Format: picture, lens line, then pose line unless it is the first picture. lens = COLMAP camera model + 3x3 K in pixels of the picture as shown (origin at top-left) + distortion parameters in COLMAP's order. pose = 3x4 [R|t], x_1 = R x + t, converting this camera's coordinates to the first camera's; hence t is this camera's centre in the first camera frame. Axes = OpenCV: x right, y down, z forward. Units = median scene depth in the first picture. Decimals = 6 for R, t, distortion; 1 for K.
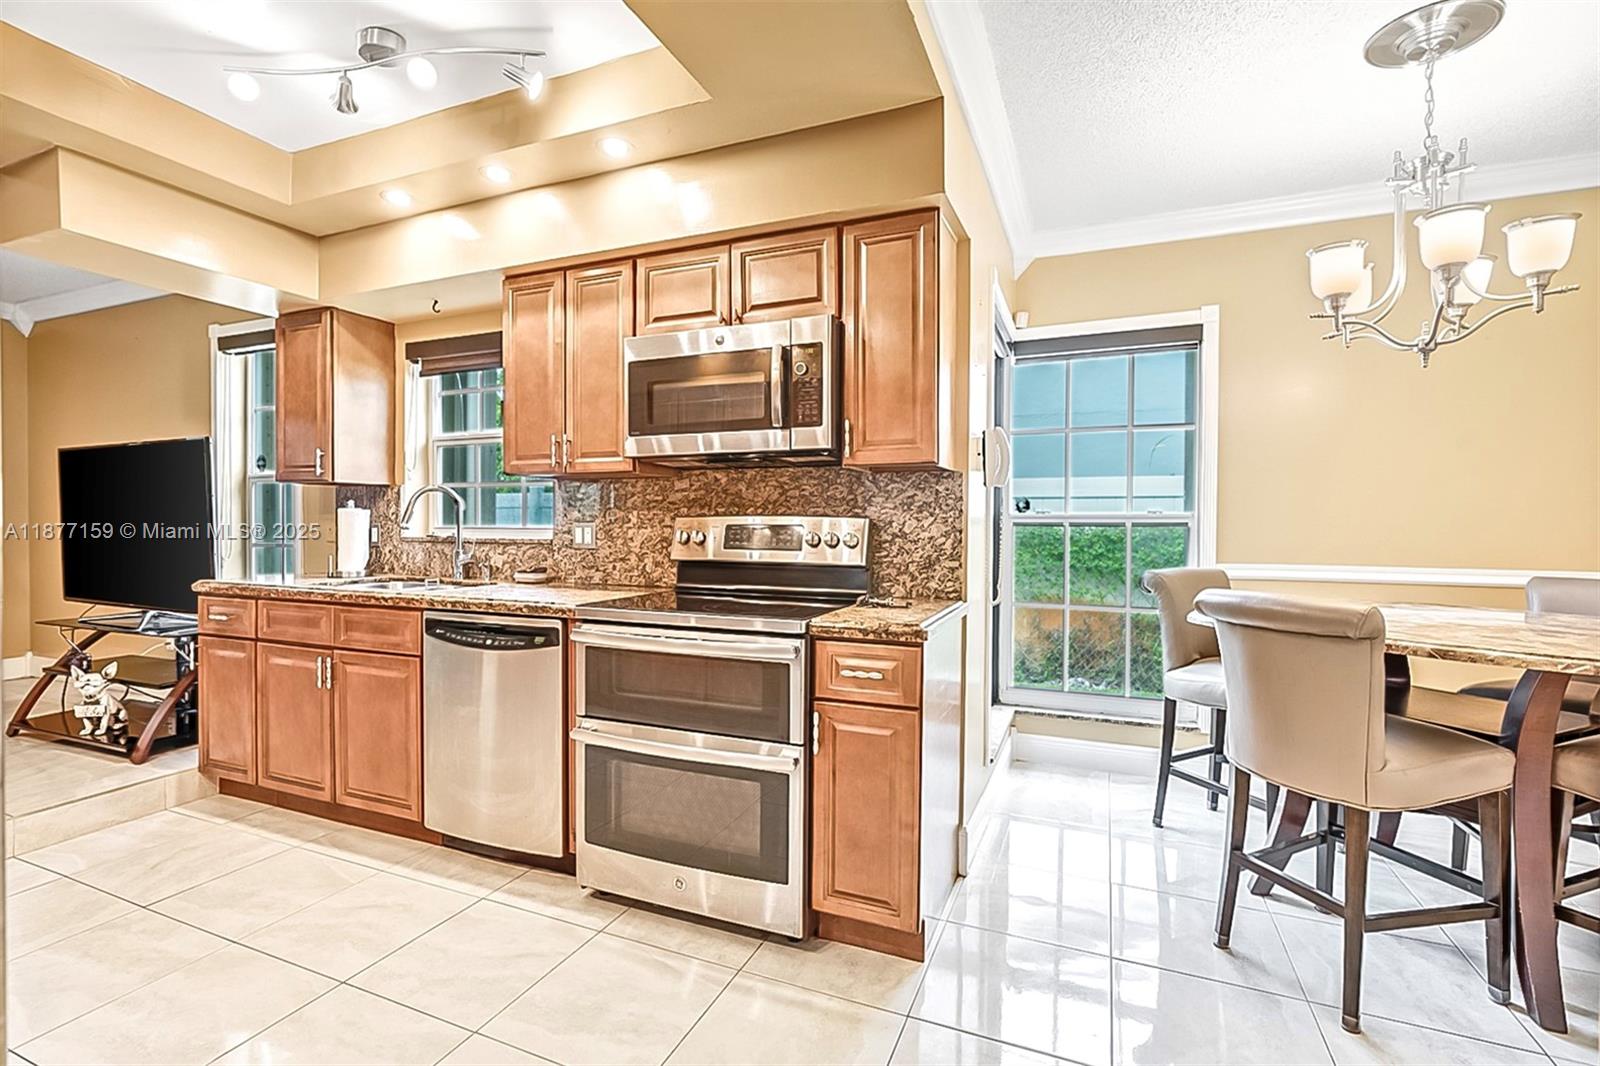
lens RADIAL K [[722.9, 0, 796.6], [0, 722.9, 529.9], [0, 0, 1]] dist [-0.002598, 0.000722]
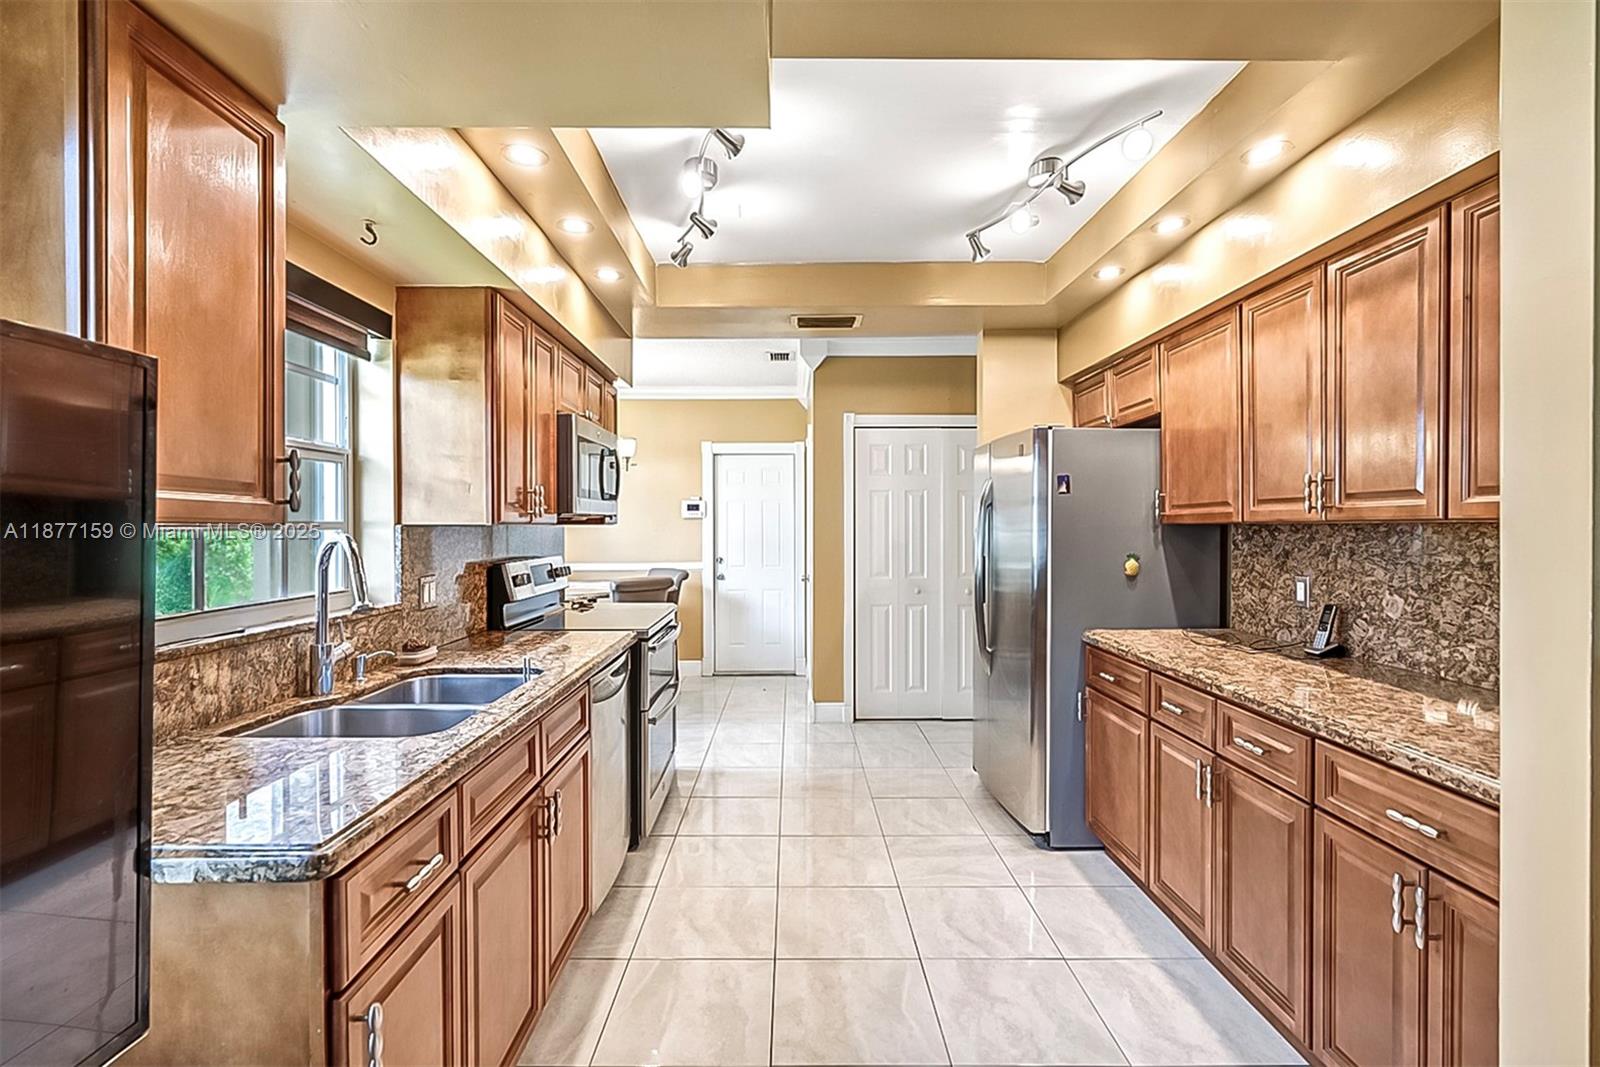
lens RADIAL K [[722.9, 0, 796.6], [0, 722.9, 530.4], [0, 0, 1]] dist [-0.002598, 0.000722]
pose [[-0.396163, -0.006247, 0.918159, -1.248207], [0.010433, 0.999882, 0.011304, -0.070506], [-0.918121, 0.014058, -0.396051, 0.963794]]
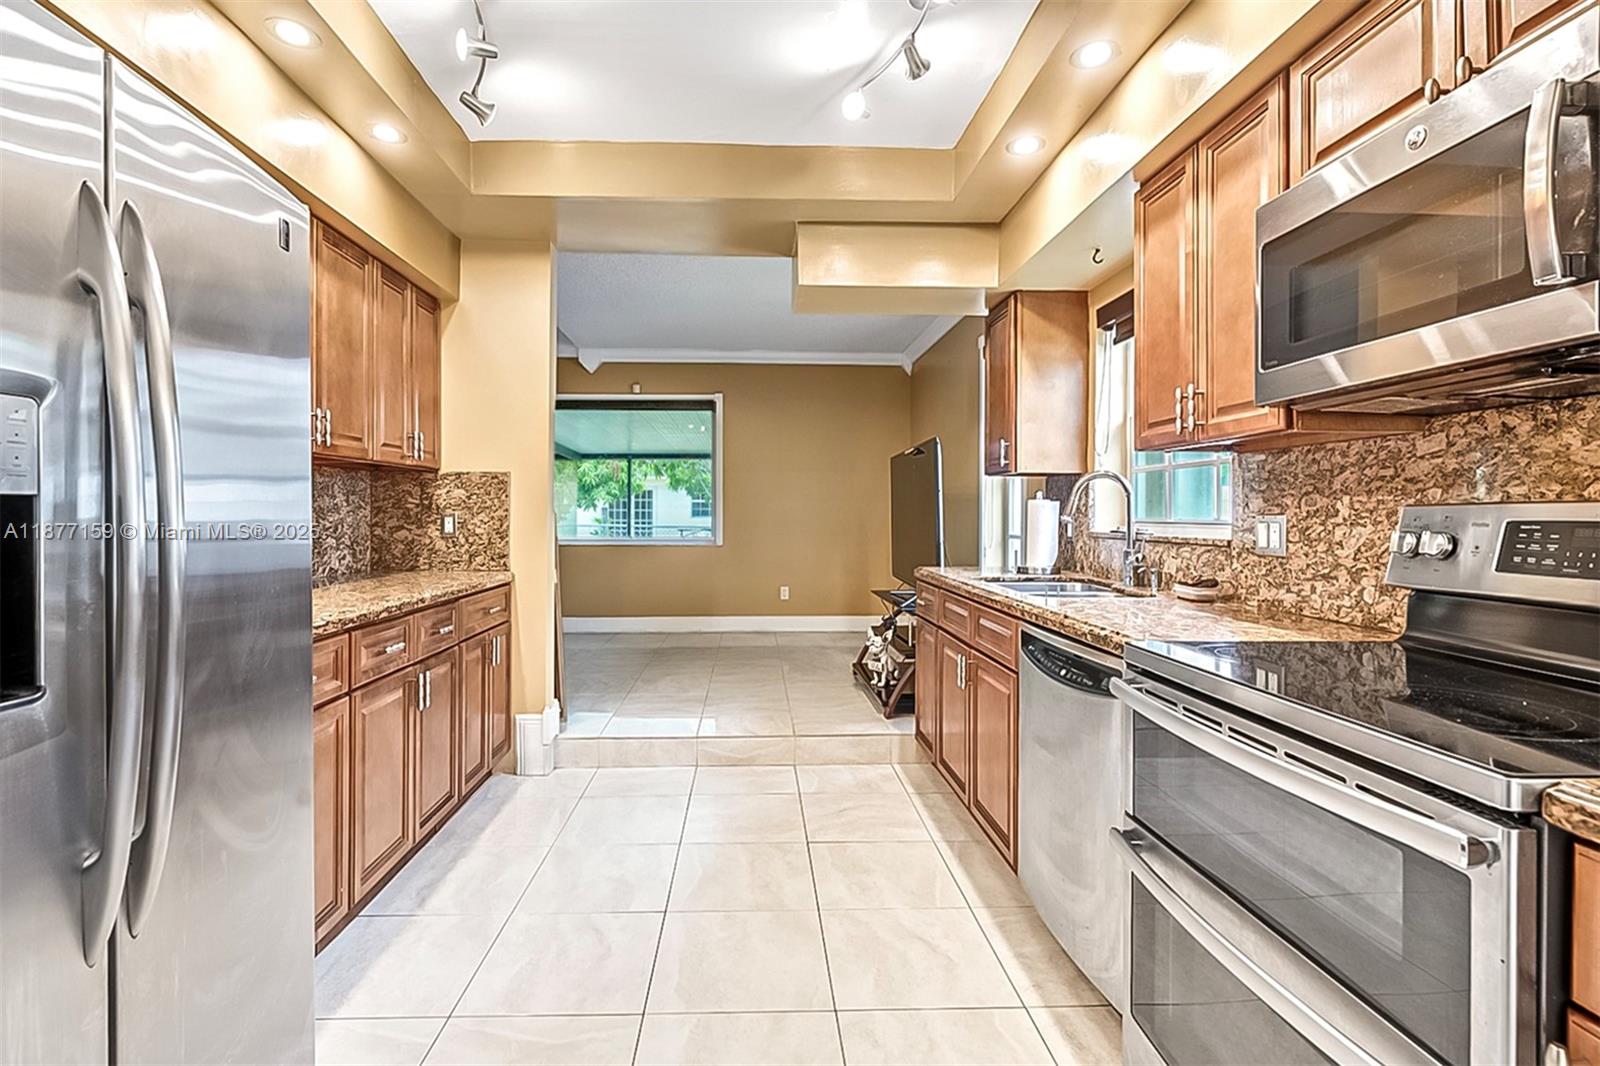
lens RADIAL K [[746.5, 0, 776.7], [0, 746.5, 511.6], [0, 0, 1]] dist [-0.002917, -0.000201]
pose [[0.426597, -0.002485, -0.904438, 0.128062], [-0.012302, 0.999888, -0.008550, -0.002736], [0.904358, 0.014774, 0.426519, 0.321816]]
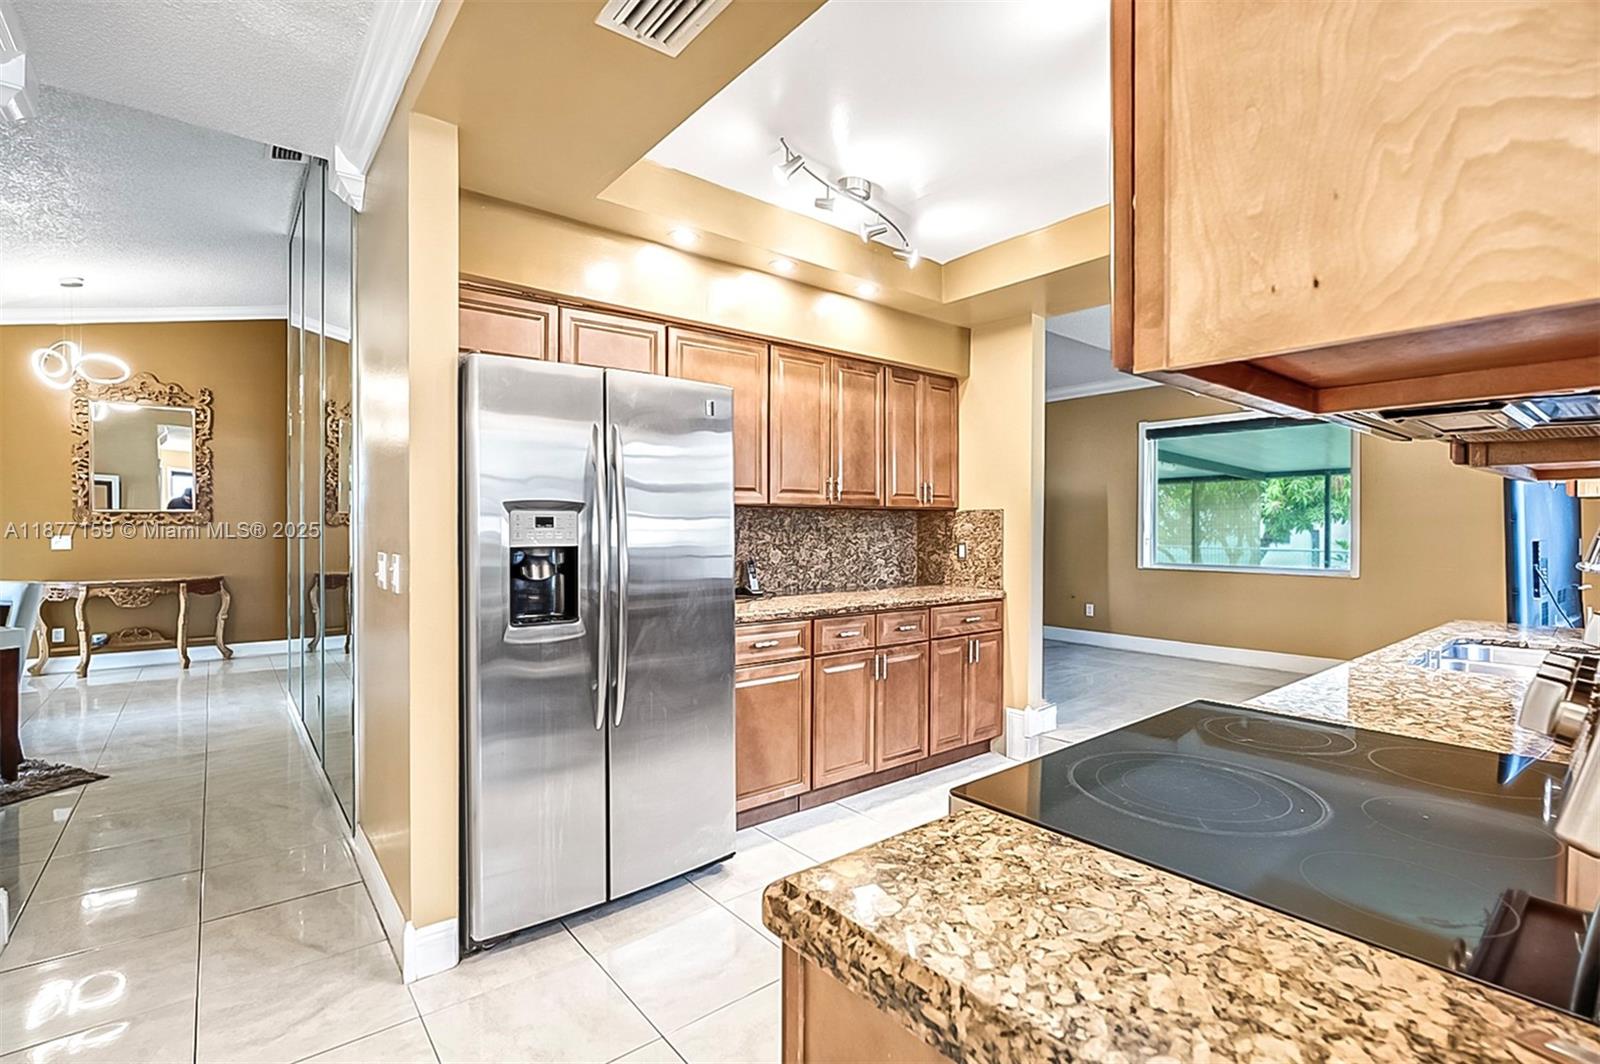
lens RADIAL K [[722.9, 0, 796.6], [0, 722.9, 528.9], [0, 0, 1]] dist [-0.002598, 0.000722]
pose [[-0.473800, -0.002889, -0.880628, 0.300398], [-0.012758, 0.999912, 0.003584, -0.030846], [0.880540, 0.012933, -0.473795, 0.743926]]
